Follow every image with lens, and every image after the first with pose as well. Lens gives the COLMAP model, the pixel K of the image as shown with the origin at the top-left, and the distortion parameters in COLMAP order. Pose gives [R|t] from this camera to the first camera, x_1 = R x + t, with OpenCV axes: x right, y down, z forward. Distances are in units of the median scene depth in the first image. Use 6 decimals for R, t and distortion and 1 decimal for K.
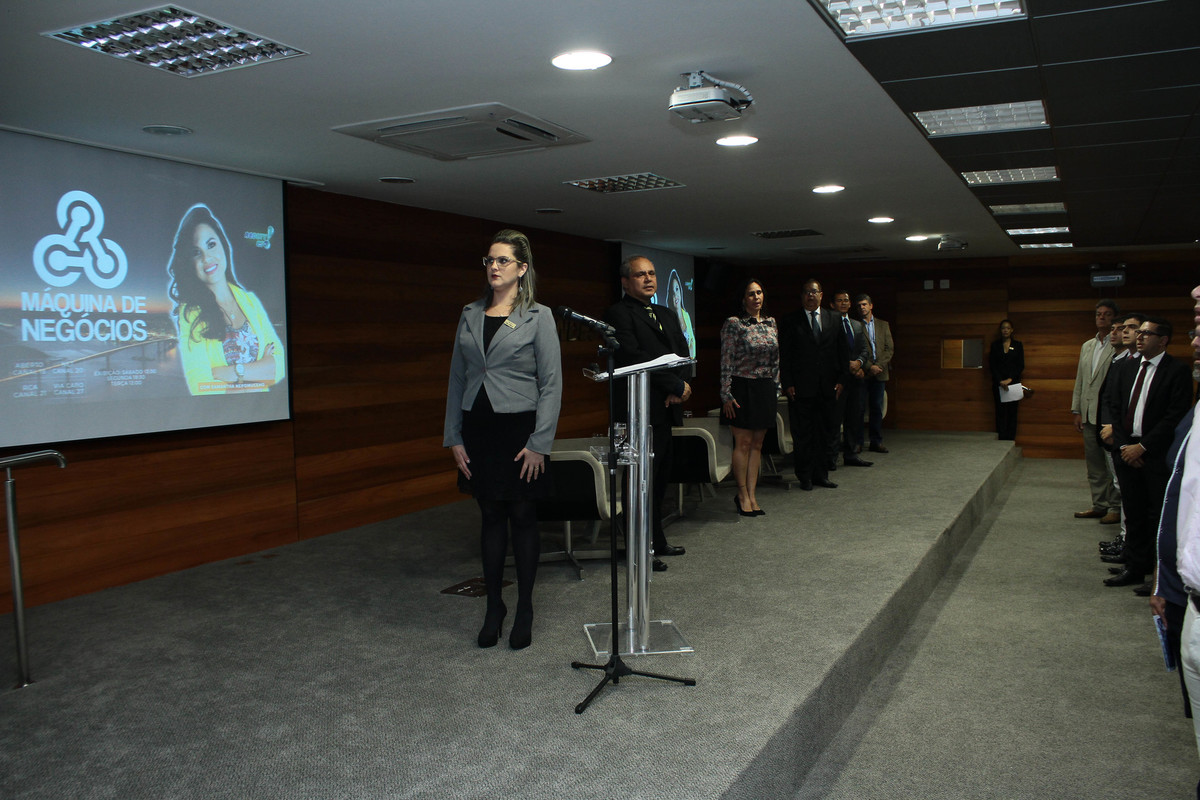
lens RADIAL K [[991.9, 0, 615.2], [0, 991.9, 409.5], [0, 0, 1]] dist [-0.157975, 0.135835]
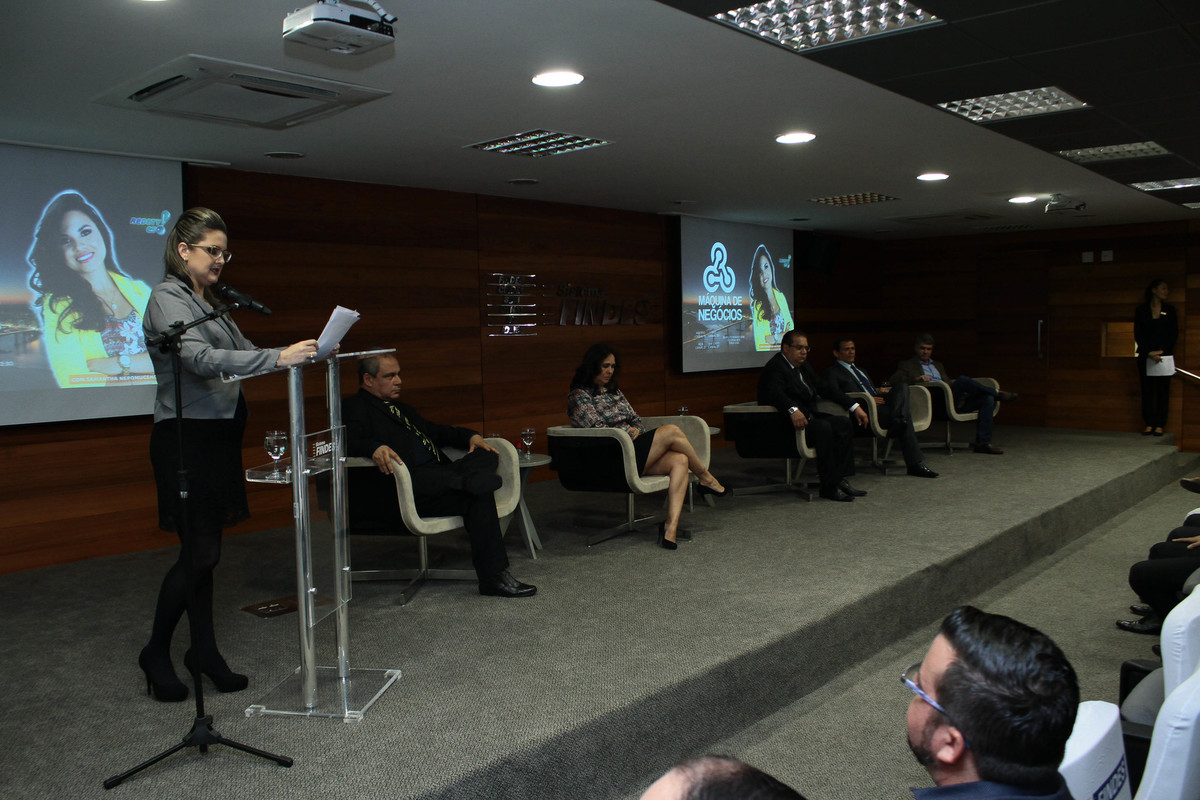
lens RADIAL K [[991.9, 0, 618.8], [0, 991.9, 429.1], [0, 0, 1]] dist [-0.157975, 0.135835]
pose [[0.964919, 0.022391, -0.261591, 0.366634], [-0.012376, 0.999128, 0.039870, -0.018987], [0.262256, -0.035234, 0.964355, 0.220357]]
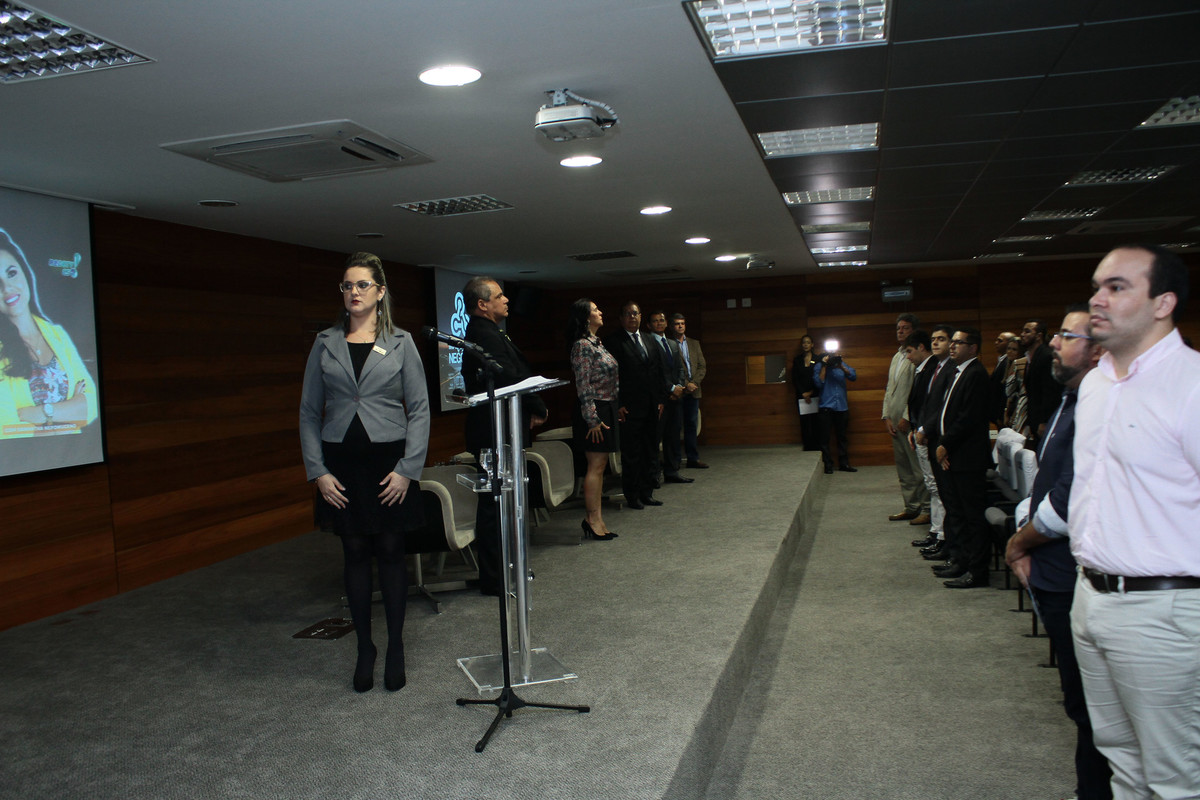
lens RADIAL K [[991.9, 0, 601.0], [0, 991.9, 405.7], [0, 0, 1]] dist [-0.157975, 0.135835]
pose [[0.979198, -0.038261, 0.199265, -0.061343], [0.044358, 0.998671, -0.026224, 0.001645], [-0.197997, 0.034517, 0.979595, 0.020694]]
